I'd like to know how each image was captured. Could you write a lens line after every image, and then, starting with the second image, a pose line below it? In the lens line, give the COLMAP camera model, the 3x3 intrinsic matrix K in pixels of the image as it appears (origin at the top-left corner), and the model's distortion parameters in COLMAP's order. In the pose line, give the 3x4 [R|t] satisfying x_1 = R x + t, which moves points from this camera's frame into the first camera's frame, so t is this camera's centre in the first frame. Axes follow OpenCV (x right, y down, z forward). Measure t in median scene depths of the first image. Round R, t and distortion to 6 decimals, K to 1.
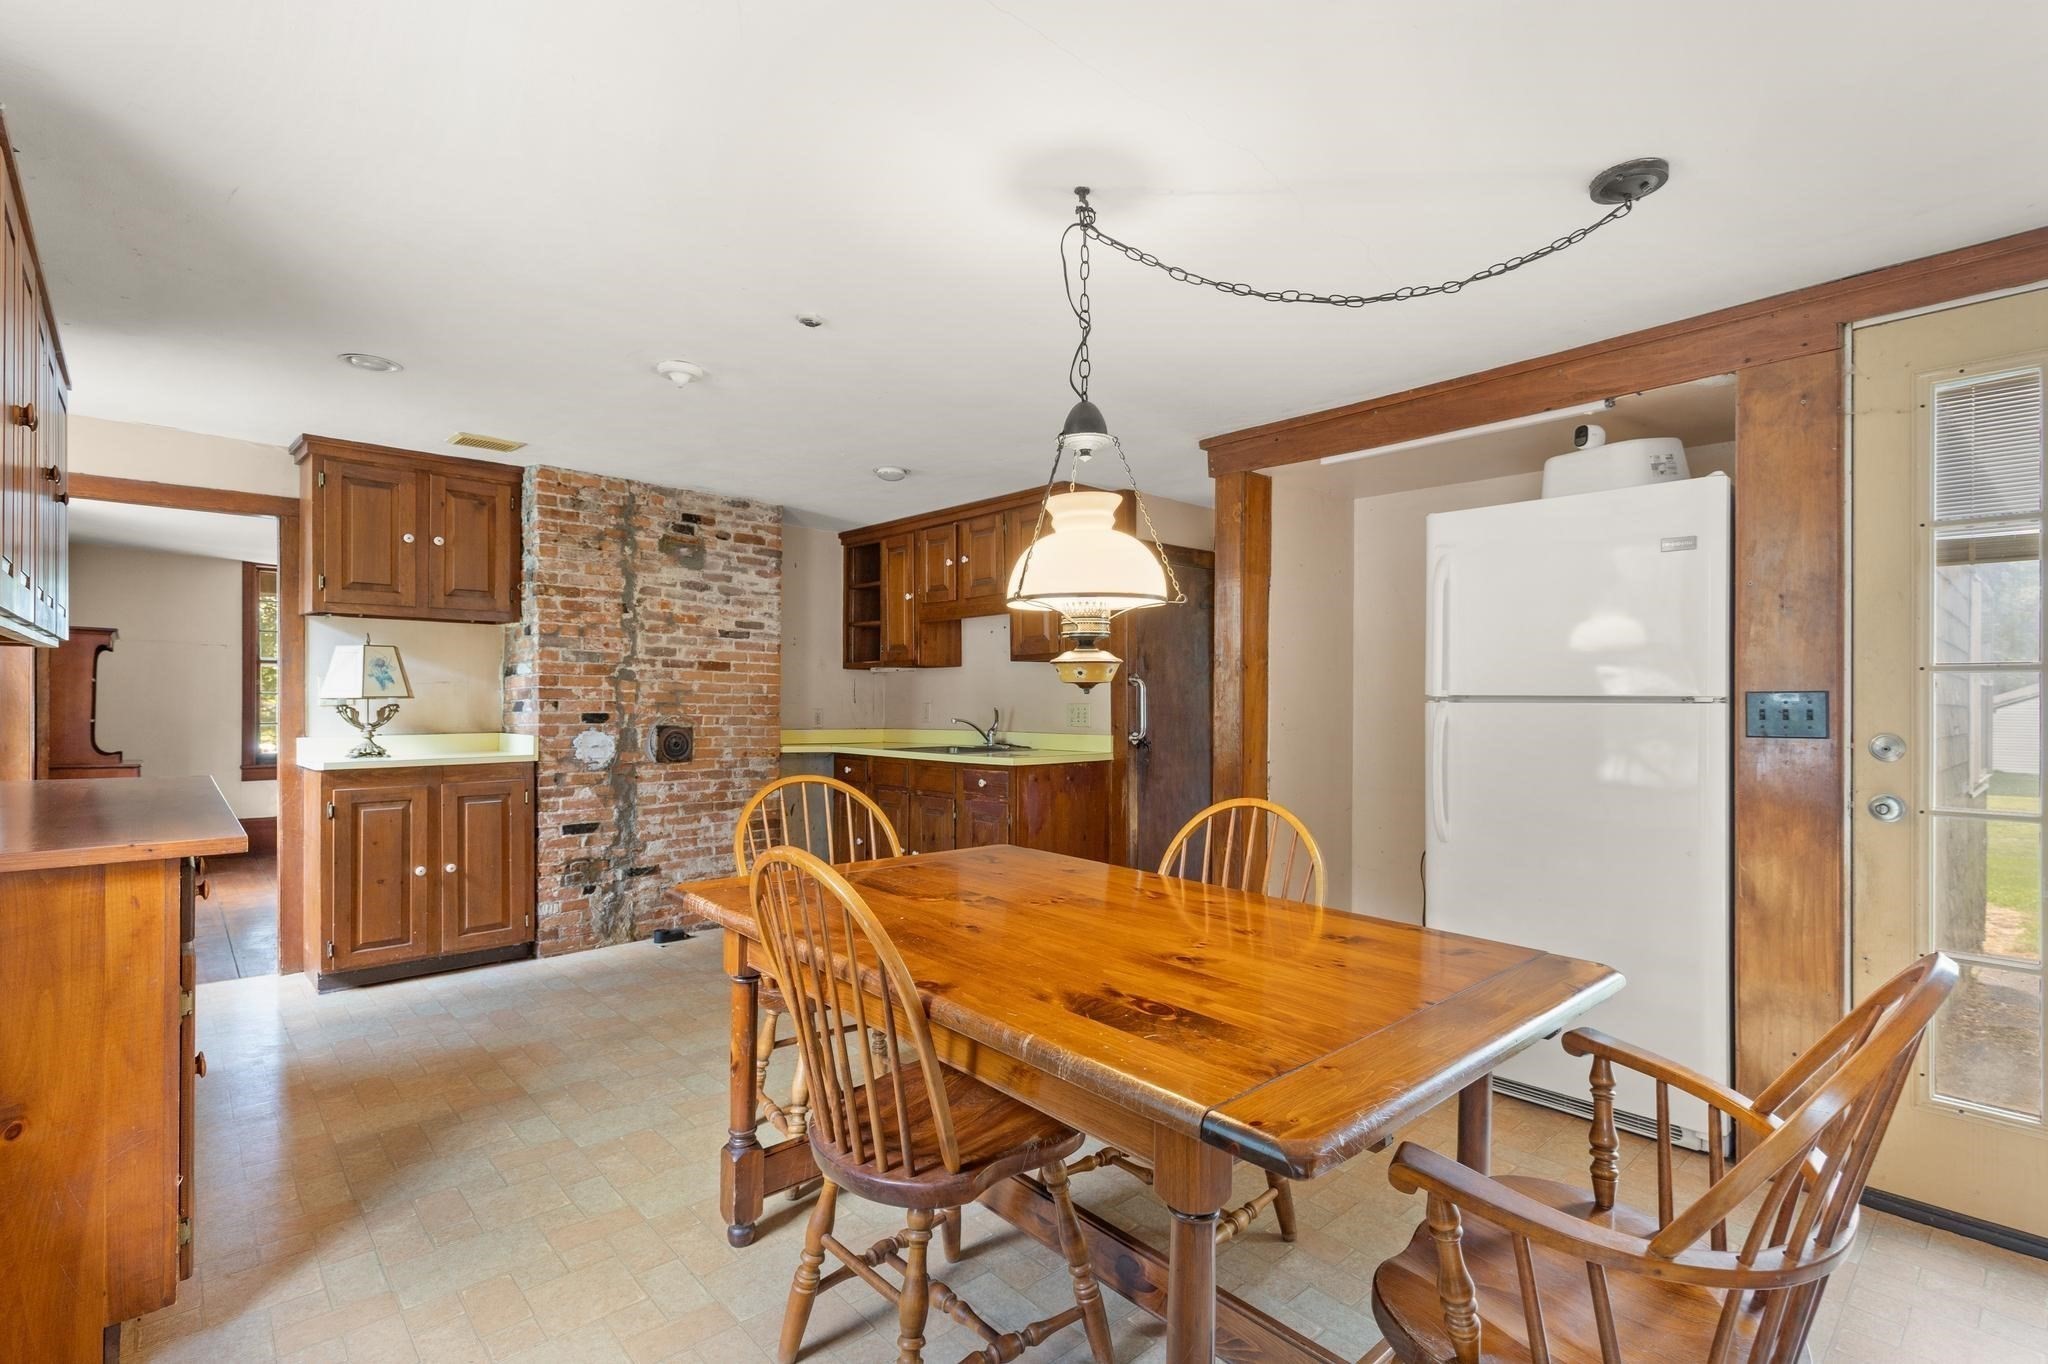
lens RADIAL K [[958.2, 0, 1014.9], [0, 958.2, 694.6], [0, 0, 1]] dist [-0.000343, -0.000051]
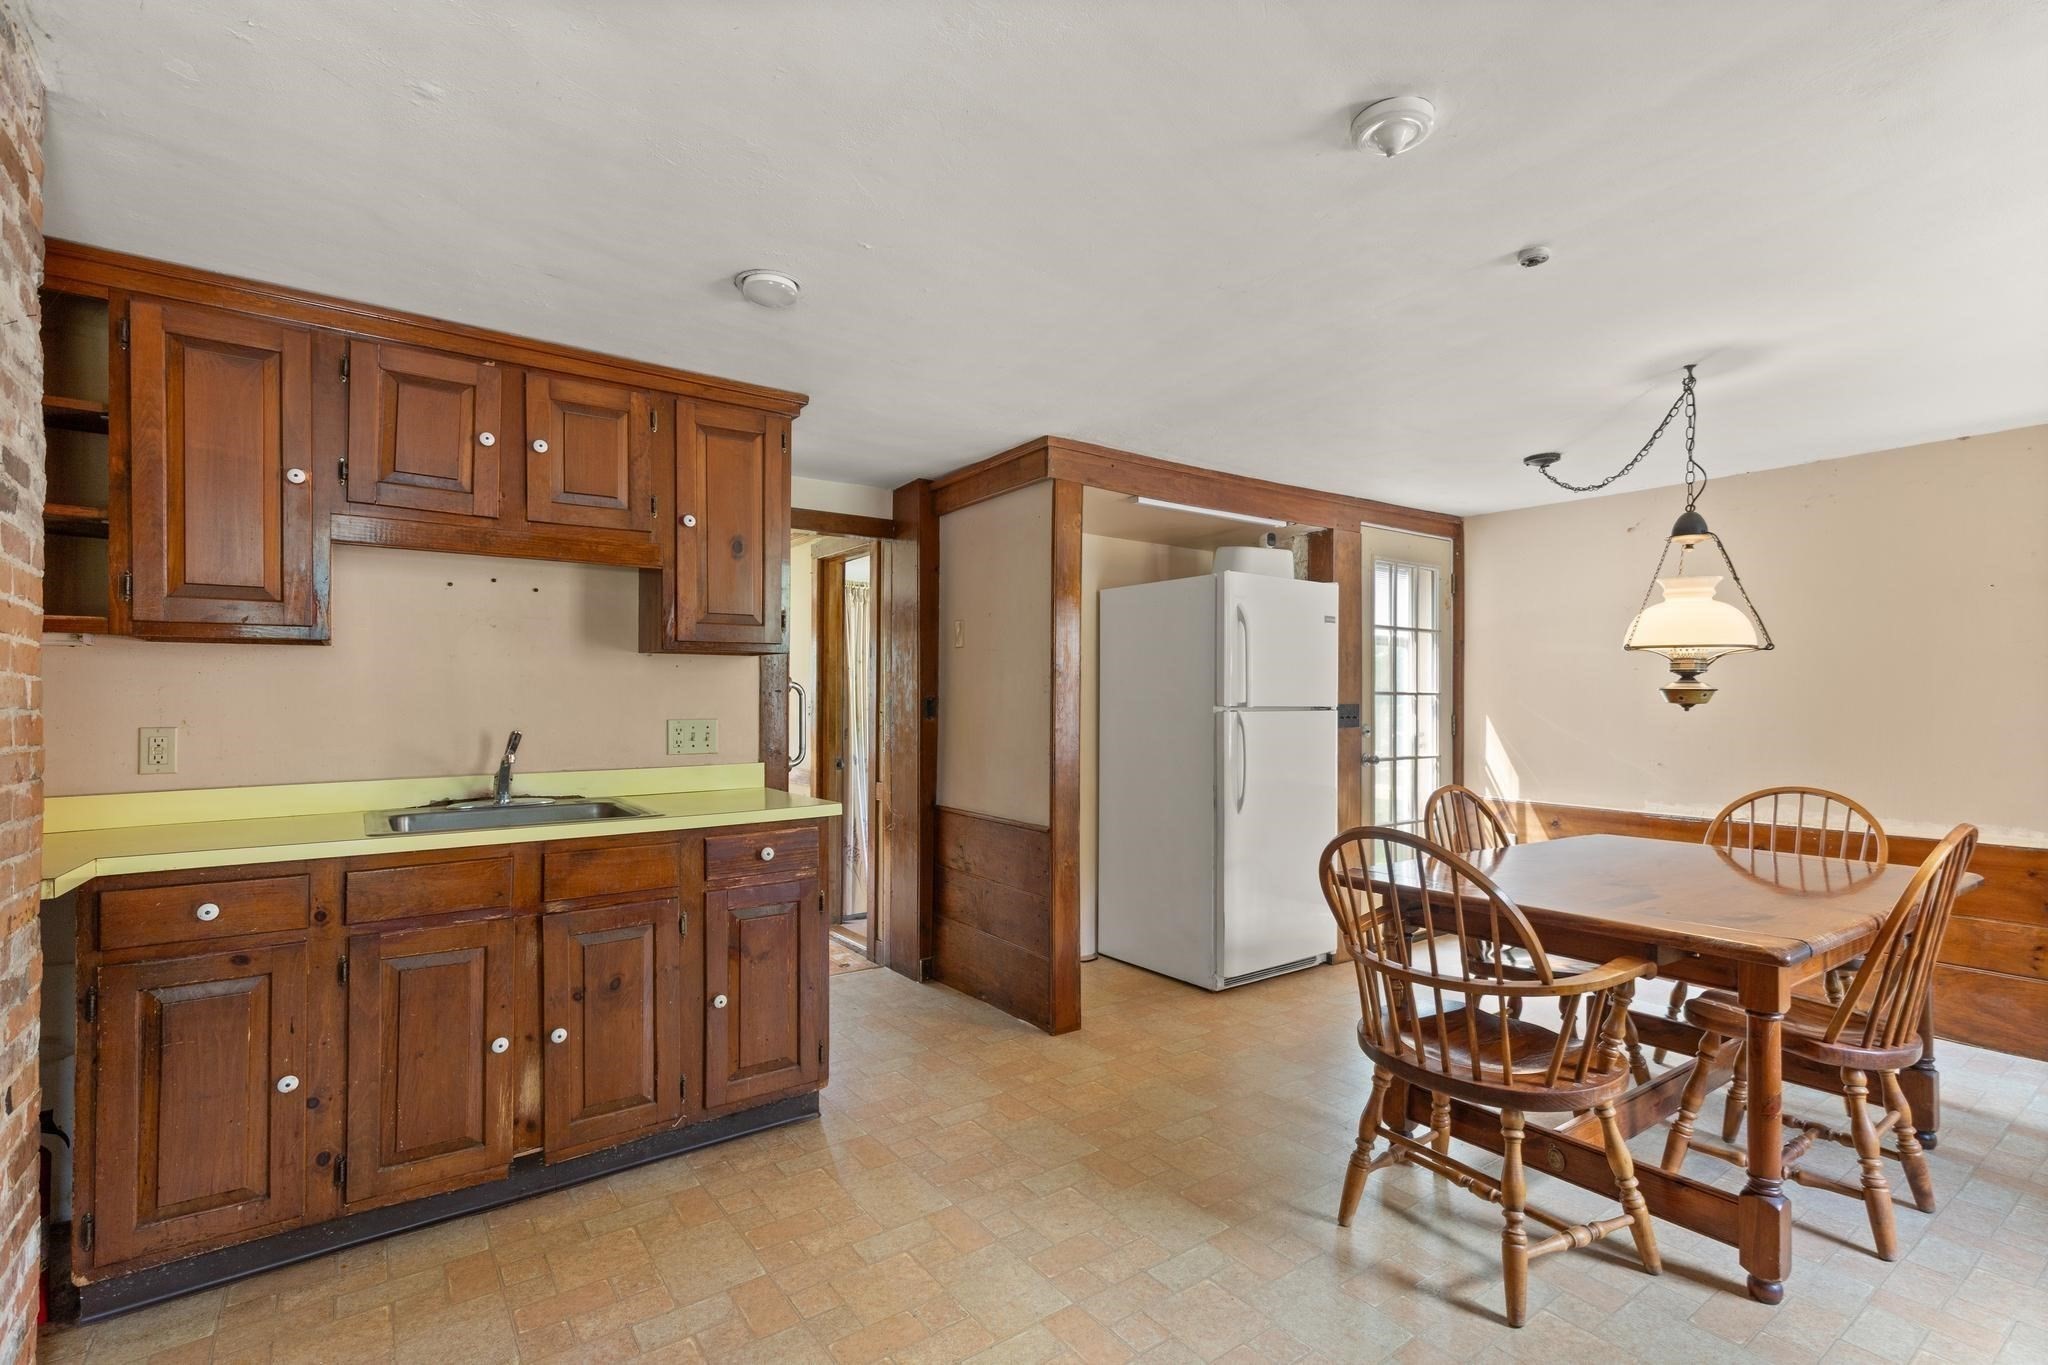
lens RADIAL K [[958.2, 0, 1014.9], [0, 958.2, 695.1], [0, 0, 1]] dist [-0.000343, -0.000051]
pose [[0.088970, 0.006442, 0.996013, -0.821108], [0.000003, 0.999979, -0.006468, -0.004486], [-0.996034, 0.000579, 0.088968, 1.048375]]
